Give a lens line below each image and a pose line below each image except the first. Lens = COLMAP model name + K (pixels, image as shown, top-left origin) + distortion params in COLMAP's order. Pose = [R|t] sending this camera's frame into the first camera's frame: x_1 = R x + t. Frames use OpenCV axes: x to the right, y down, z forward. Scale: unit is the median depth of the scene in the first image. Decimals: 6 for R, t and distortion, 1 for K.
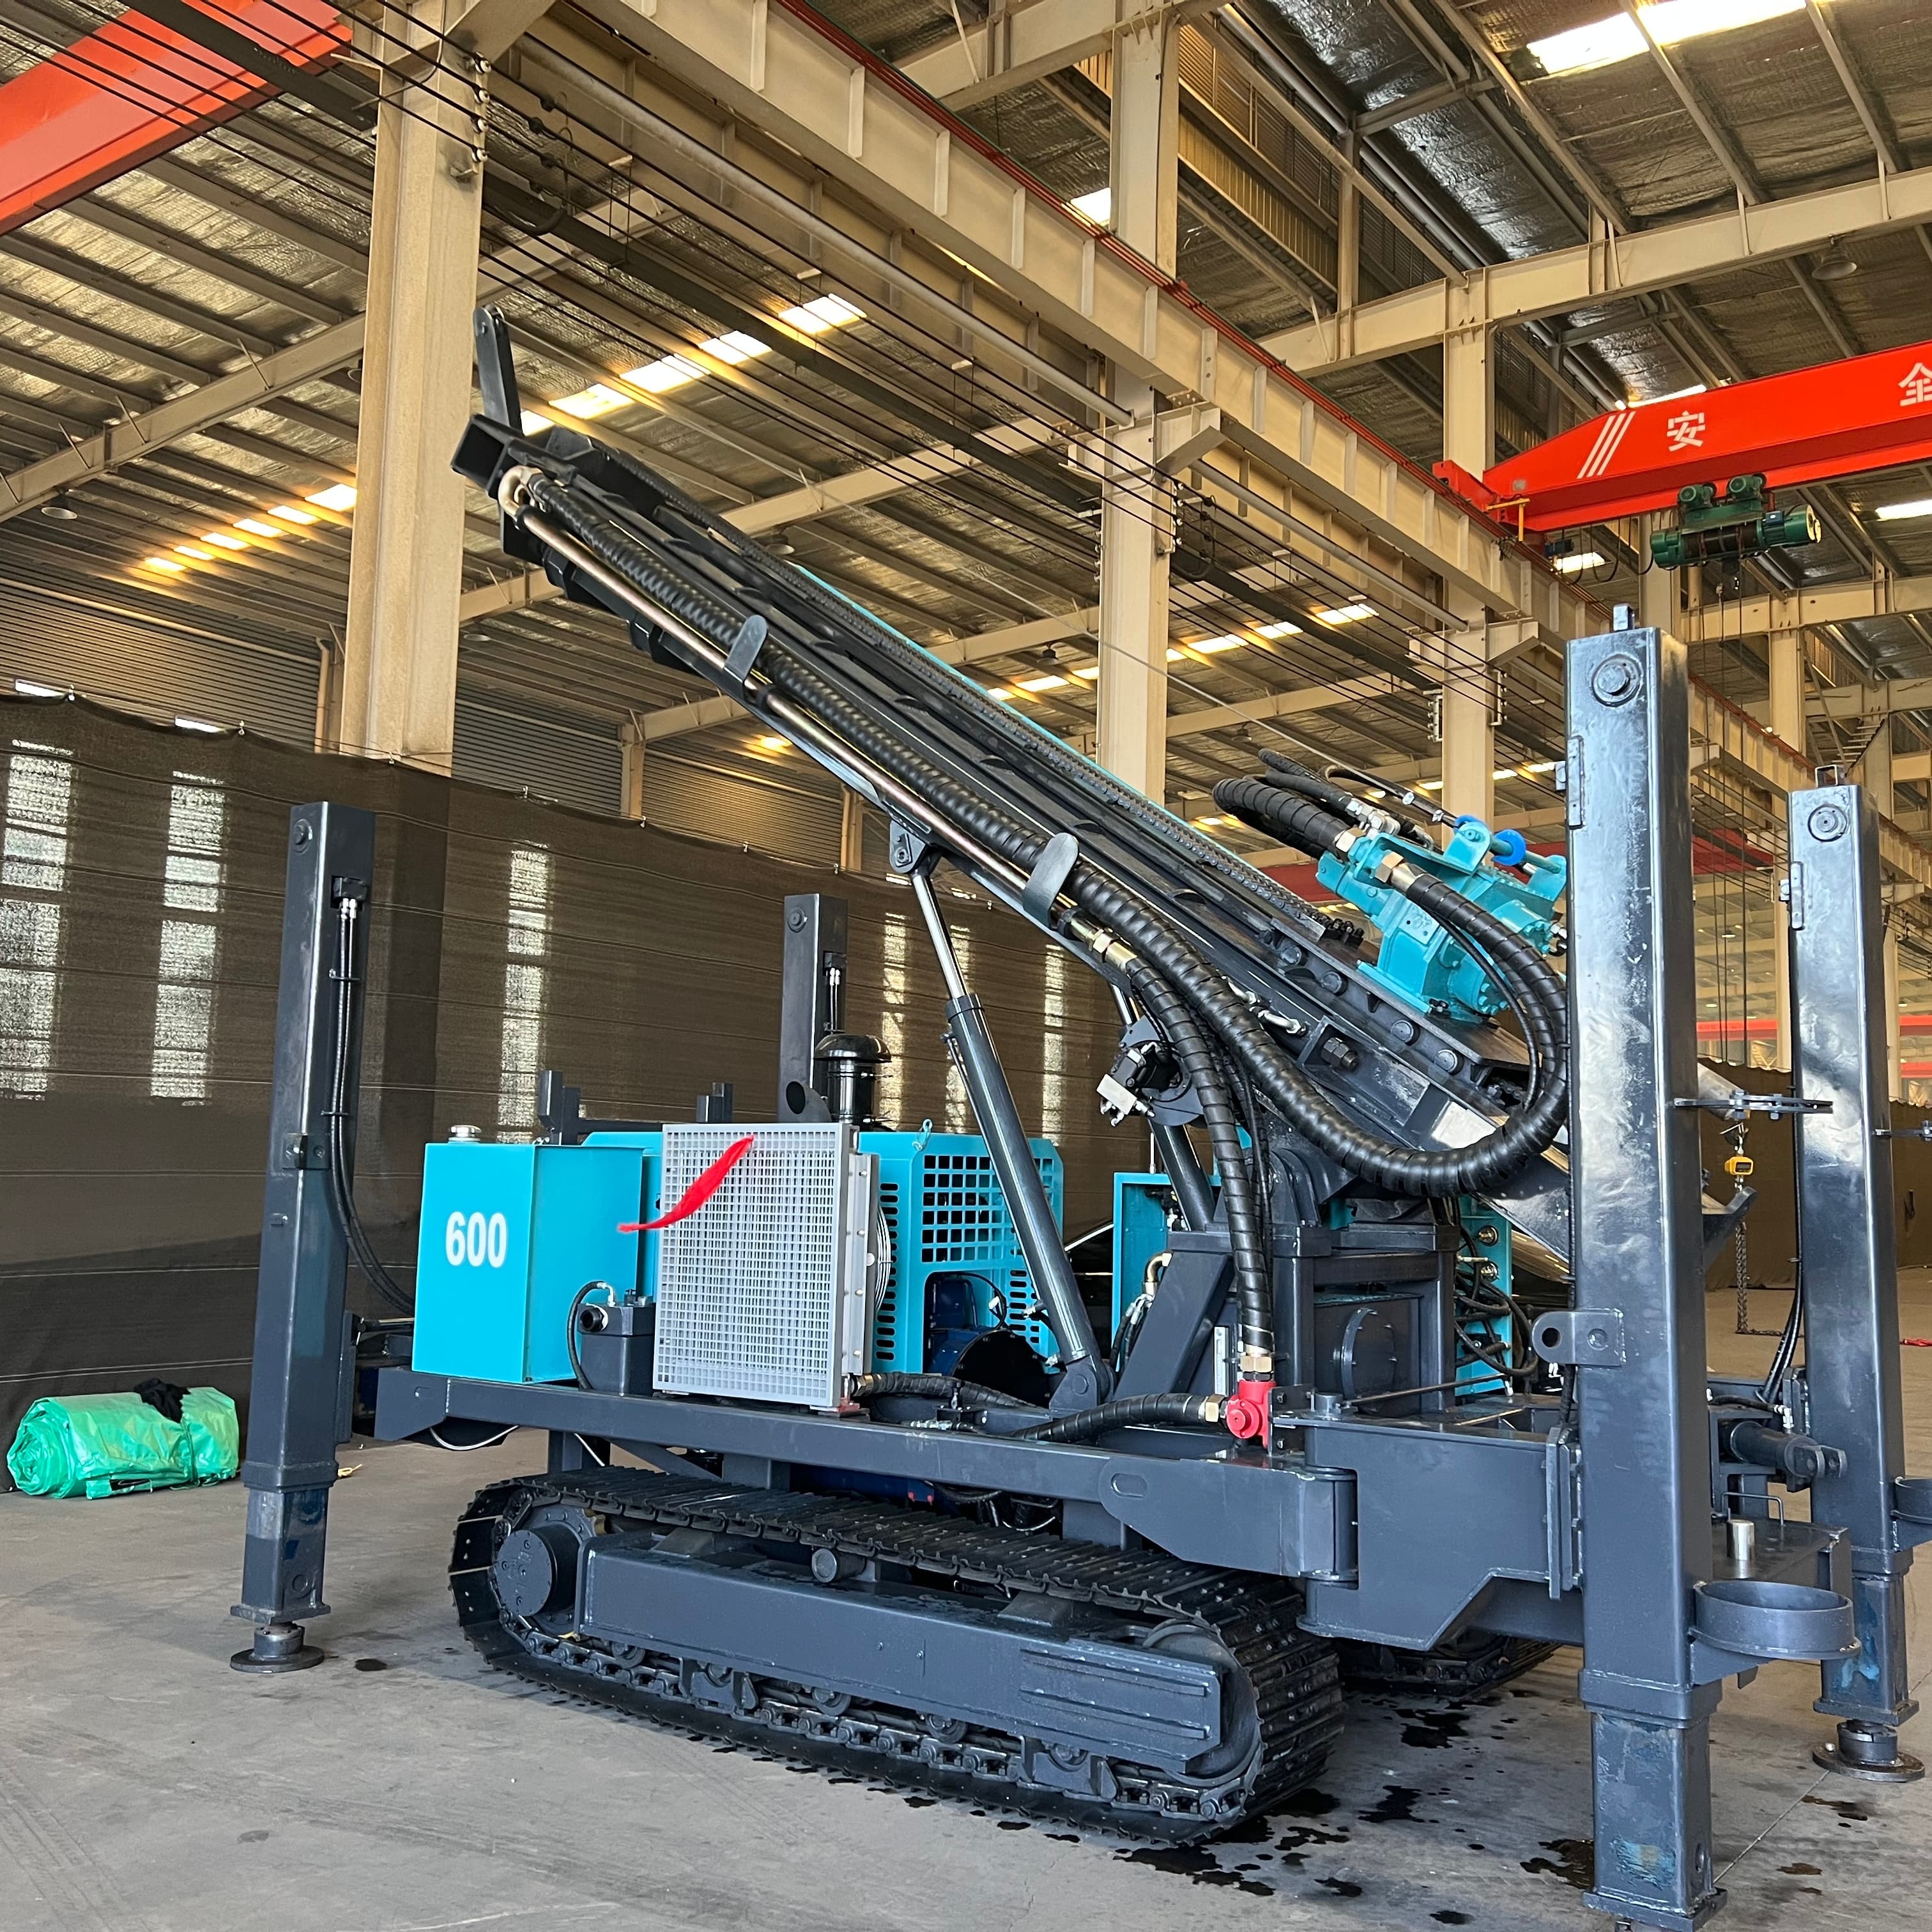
lens RADIAL K [[1945.5, 0, 980.8], [0, 1945.5, 964.9], [0, 0, 1]] dist [0.023721, 0.000000]
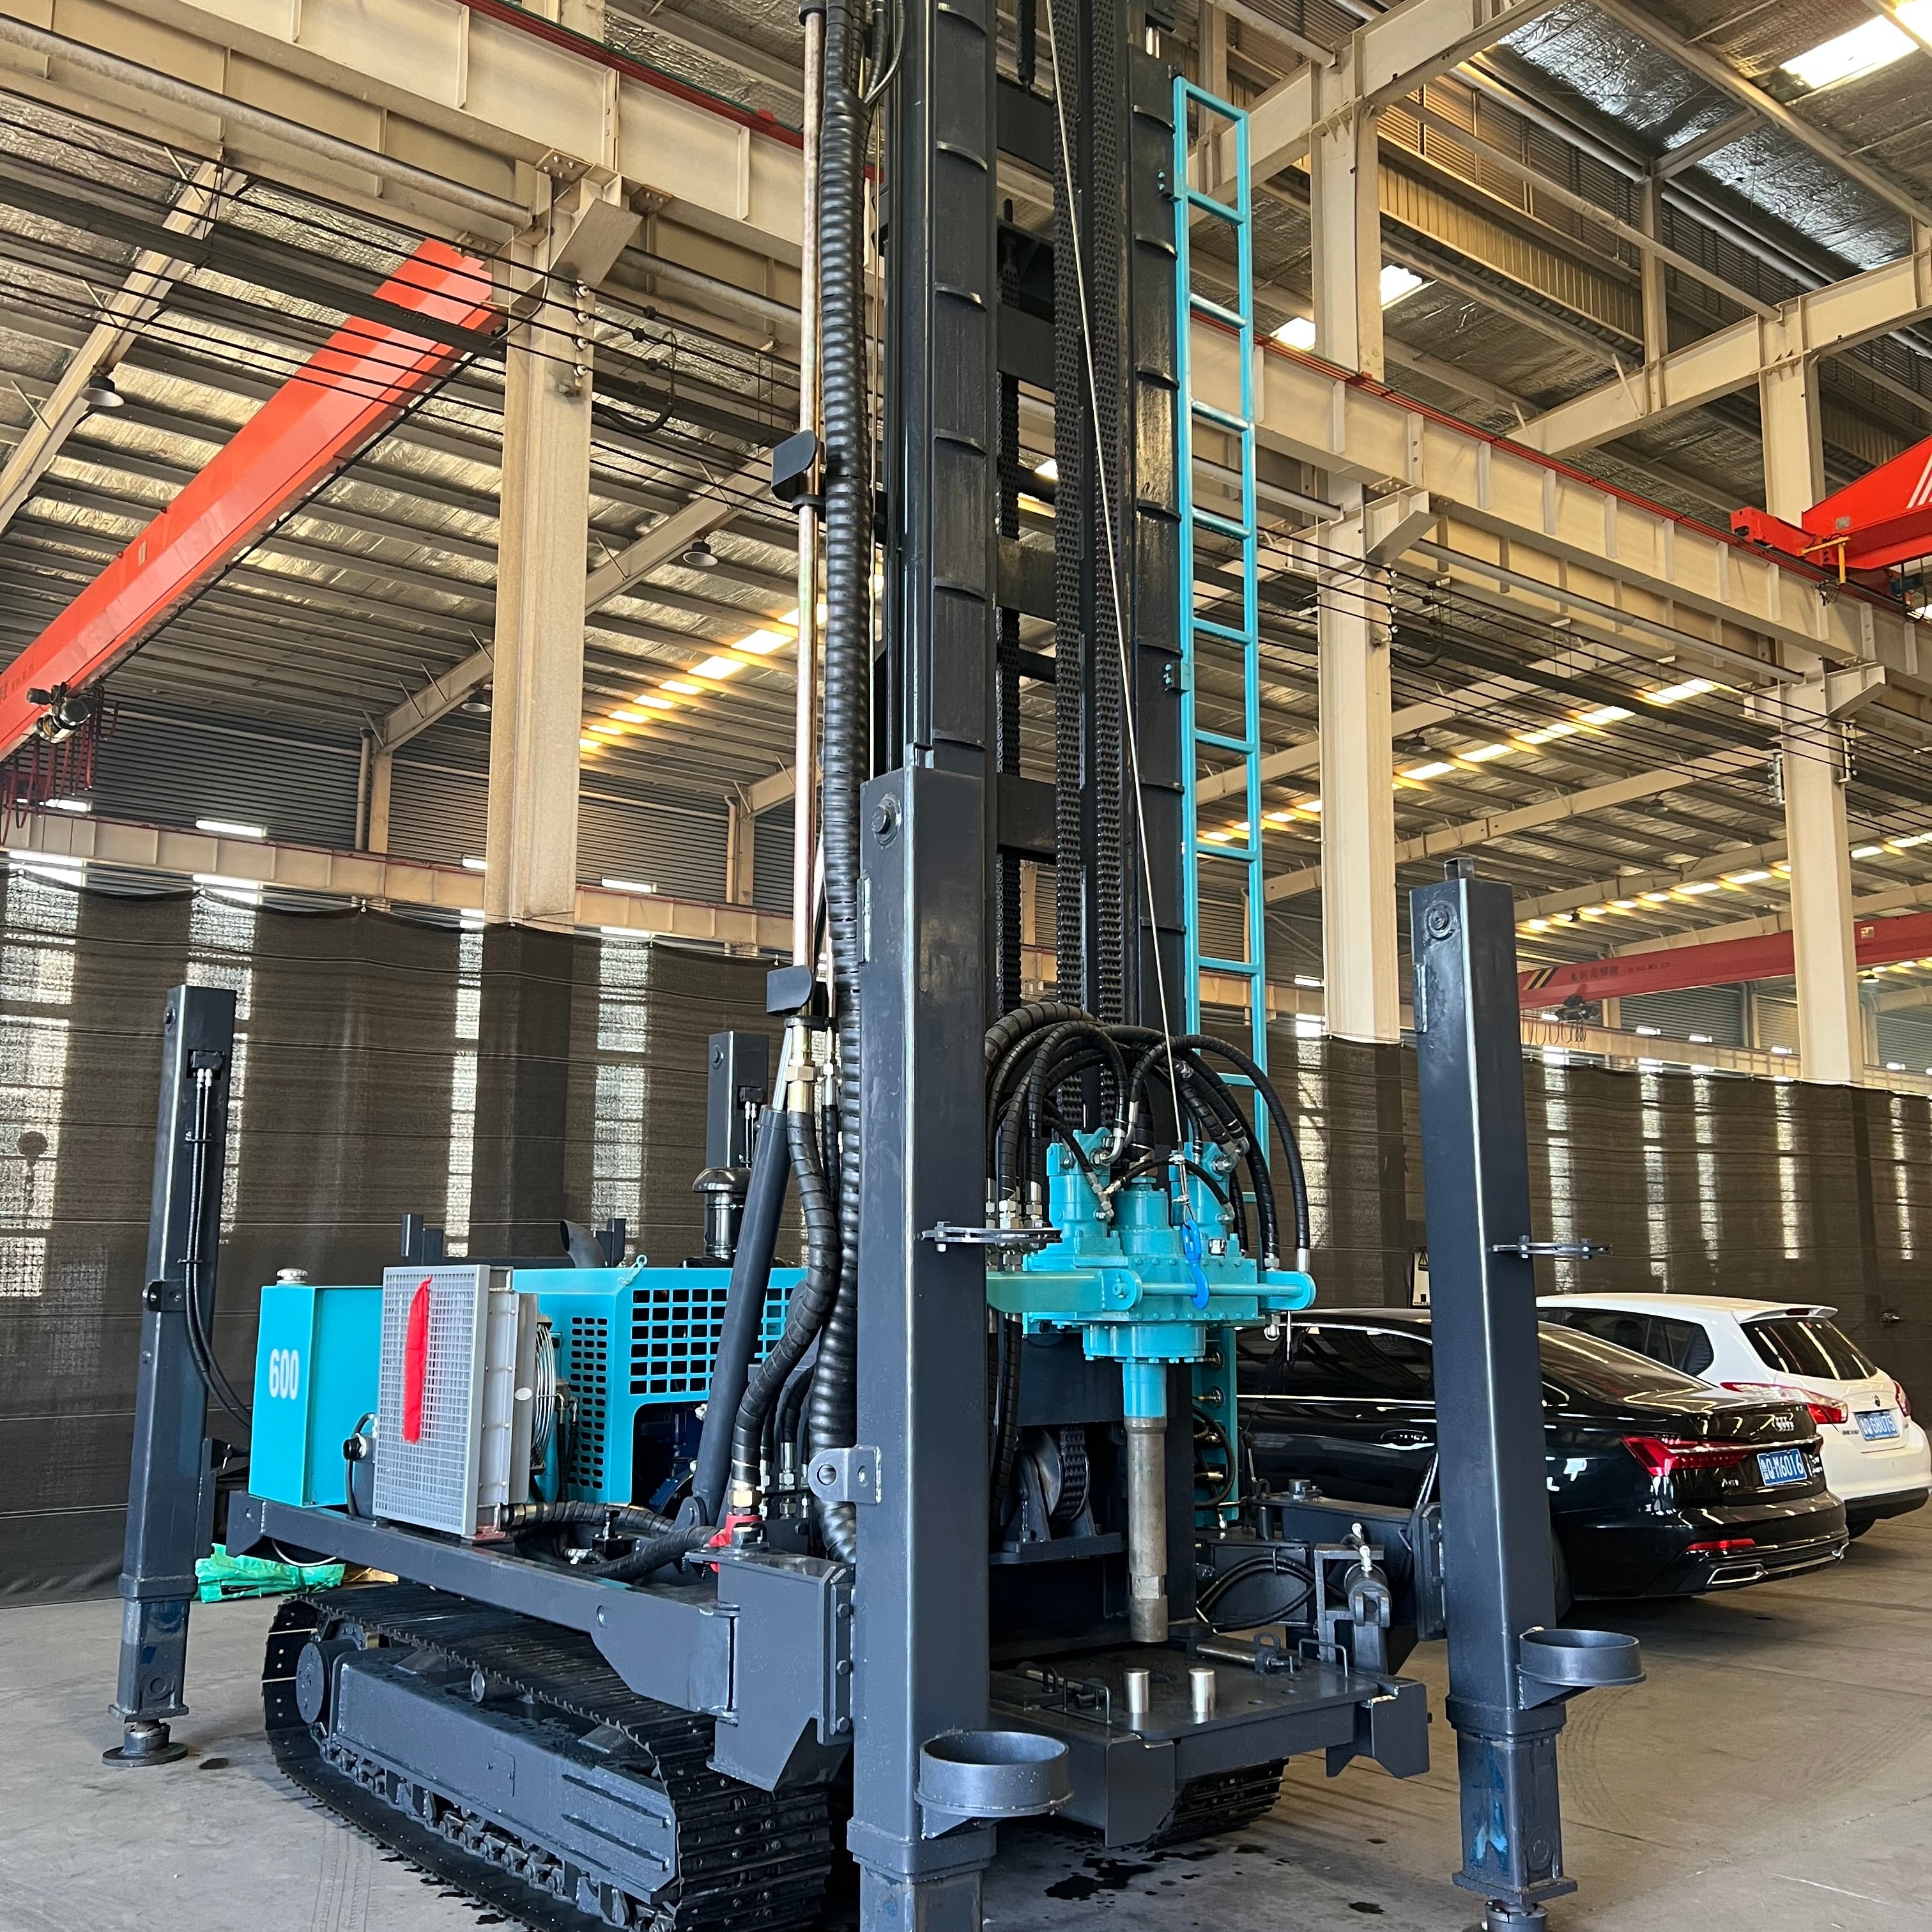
lens RADIAL K [[1945.5, 0, 968.4], [0, 1945.5, 971.8], [0, 0, 1]] dist [0.023721, 0.000000]
pose [[0.960681, -0.062595, -0.270508, 0.144320], [0.048584, 0.997123, -0.058191, -0.001062], [0.273372, 0.042761, 0.960957, 0.011286]]
